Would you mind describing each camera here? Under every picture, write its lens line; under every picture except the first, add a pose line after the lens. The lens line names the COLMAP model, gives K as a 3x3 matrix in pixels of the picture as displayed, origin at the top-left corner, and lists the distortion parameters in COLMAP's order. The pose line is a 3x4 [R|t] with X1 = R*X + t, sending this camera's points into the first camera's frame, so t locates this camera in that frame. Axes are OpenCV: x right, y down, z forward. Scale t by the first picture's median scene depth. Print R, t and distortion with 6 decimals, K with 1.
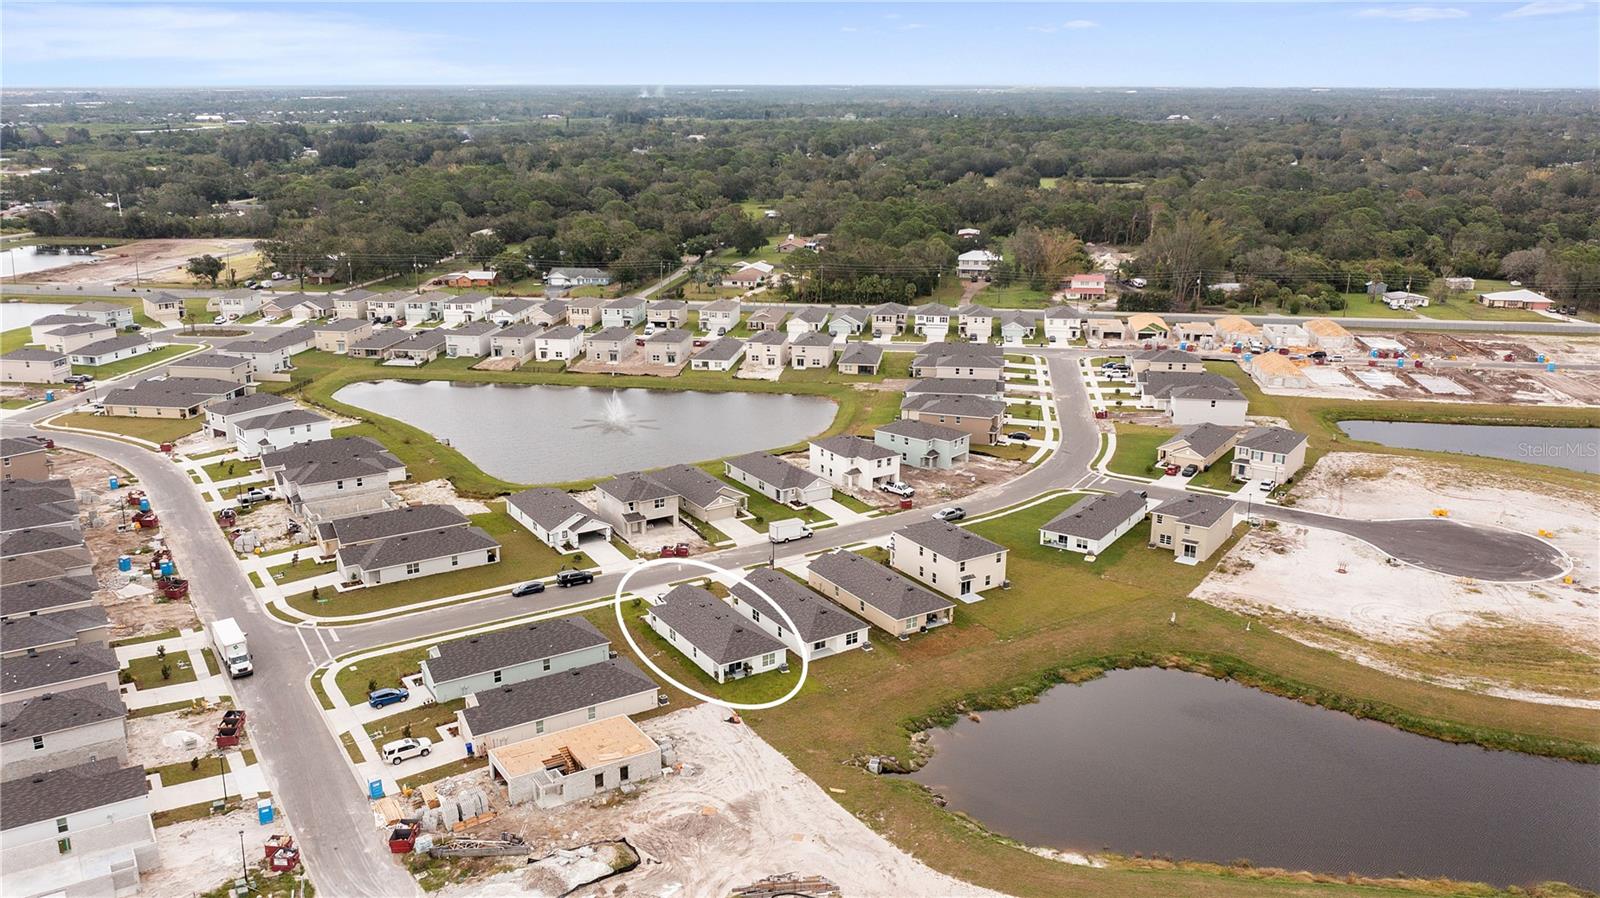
lens RADIAL K [[1286.8, 0, 800.0], [0, 1286.8, 449.0], [0, 0, 1]] dist [-0.001700, -0.003091]
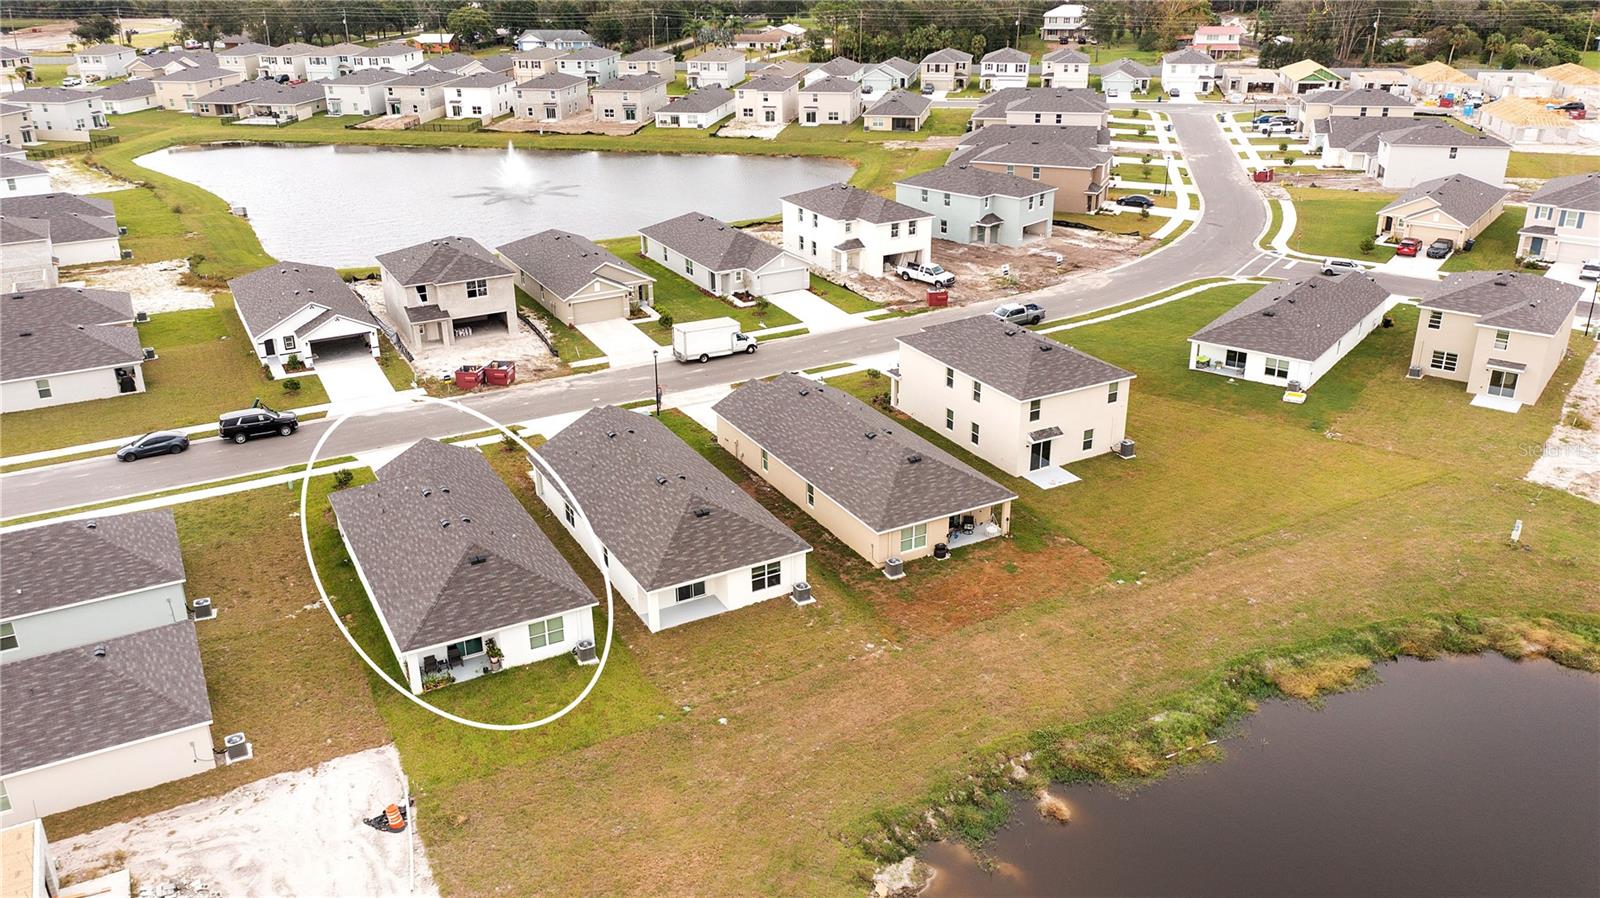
lens RADIAL K [[1259.0, 0, 795.3], [0, 1259.0, 447.1], [0, 0, 1]] dist [-0.003189, -0.000676]
pose [[0.997761, 0.012320, -0.065736, 0.059416], [-0.004261, 0.992599, 0.121361, 0.042275], [0.066745, -0.120809, 0.990429, 0.460434]]
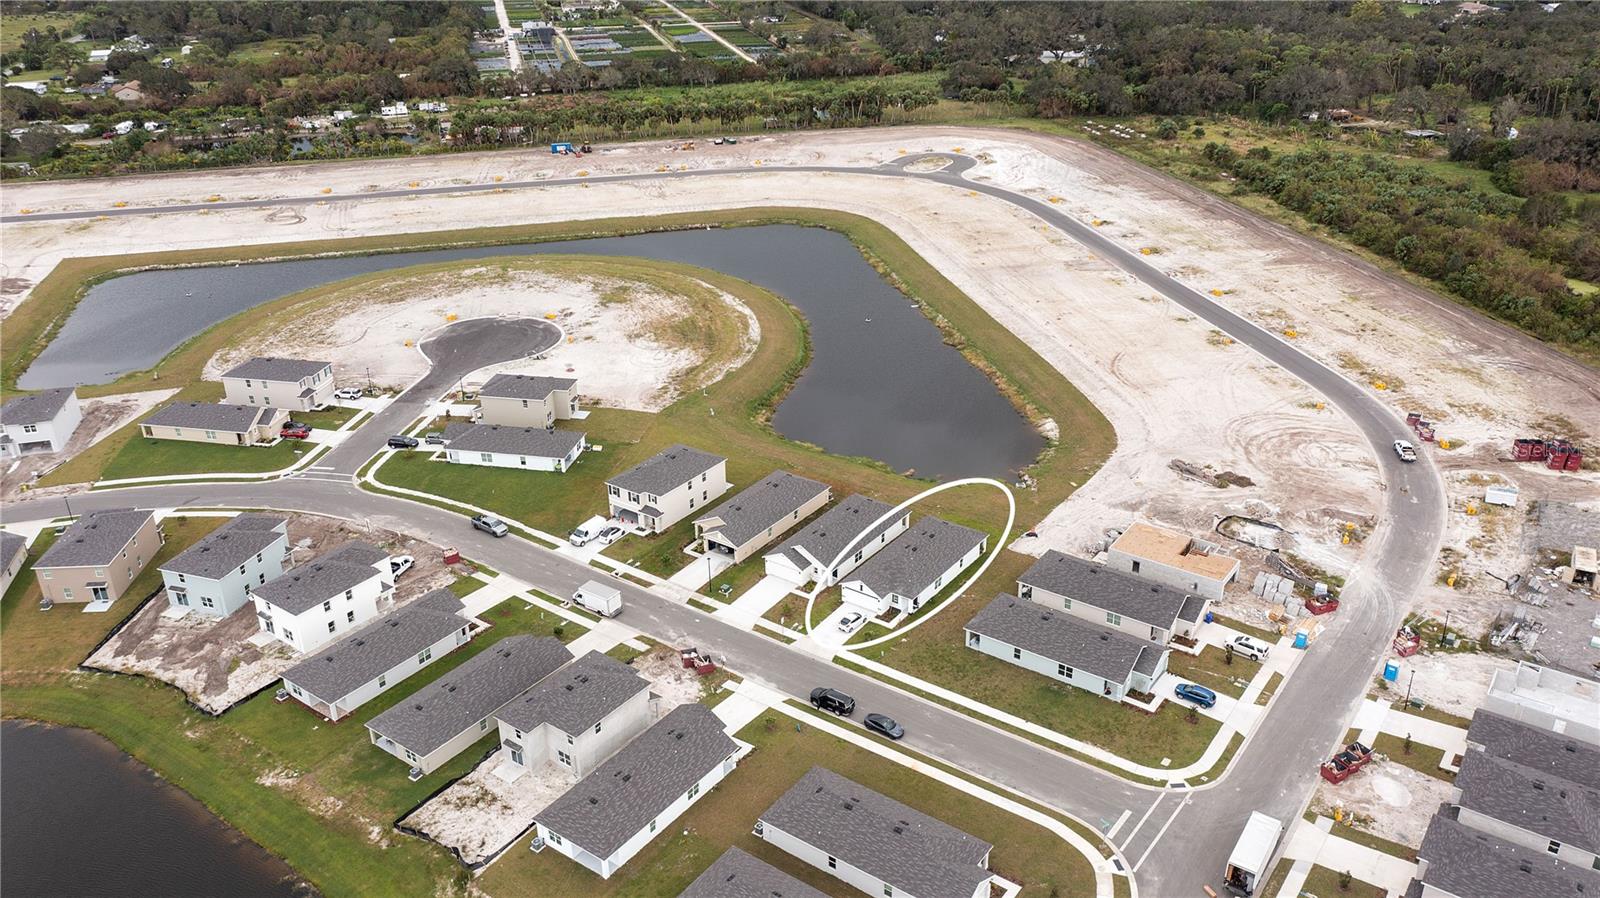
lens RADIAL K [[1259.0, 0, 795.3], [0, 1259.0, 447.1], [0, 0, 1]] dist [-0.003189, -0.000676]
pose [[-0.374563, -0.392504, 0.840026, -0.655987], [0.269535, 0.820762, 0.503687, -0.365370], [-0.887160, 0.415079, -0.201634, 0.975713]]
